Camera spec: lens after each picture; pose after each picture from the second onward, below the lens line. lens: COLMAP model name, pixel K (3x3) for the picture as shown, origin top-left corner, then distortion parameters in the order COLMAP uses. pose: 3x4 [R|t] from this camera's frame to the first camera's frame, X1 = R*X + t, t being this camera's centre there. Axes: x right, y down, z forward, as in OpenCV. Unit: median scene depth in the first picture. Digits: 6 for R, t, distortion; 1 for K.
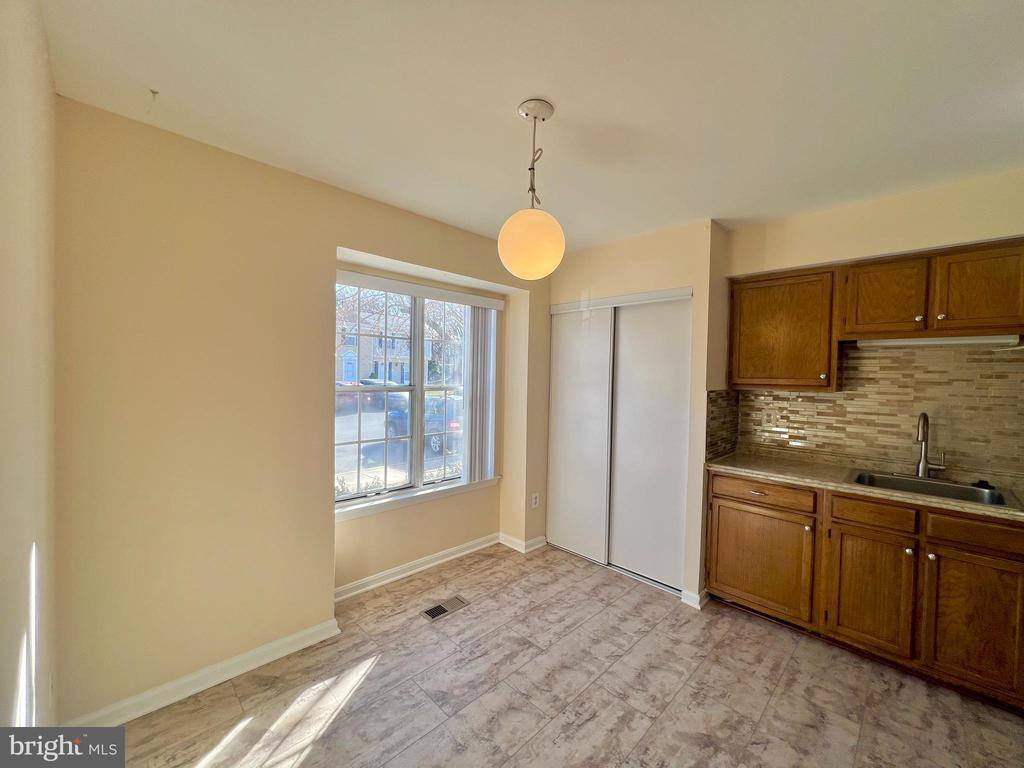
lens RADIAL K [[410.6, 0, 512.0], [0, 410.6, 383.4], [0, 0, 1]] dist [-0.001405, 0.000070]
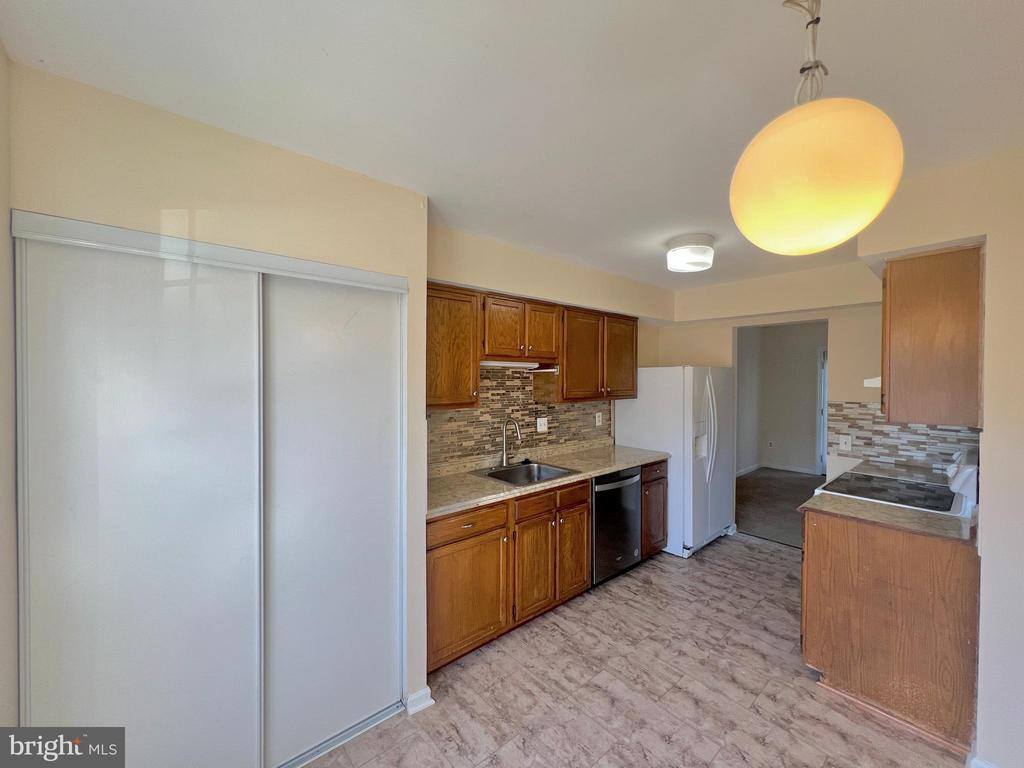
lens RADIAL K [[410.6, 0, 511.1], [0, 410.6, 382.4], [0, 0, 1]] dist [-0.001405, 0.000070]
pose [[0.074140, -0.029739, 0.996804, -0.342266], [0.020413, 0.999391, 0.028298, -0.085722], [-0.997039, 0.018250, 0.074702, 0.952788]]
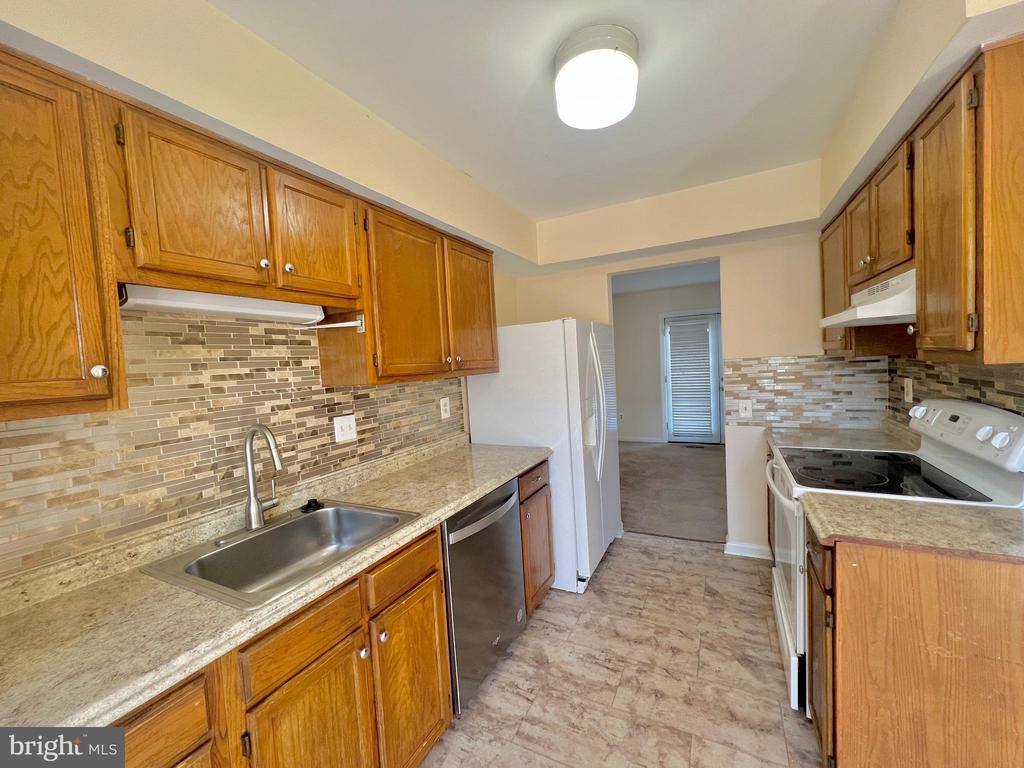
lens RADIAL K [[410.6, 0, 512.2], [0, 410.6, 383.9], [0, 0, 1]] dist [-0.001405, 0.000070]
pose [[-0.306702, -0.051097, 0.950433, 0.328242], [0.070007, 0.994642, 0.076065, -0.008600], [-0.949228, 0.089866, -0.301481, 0.869477]]
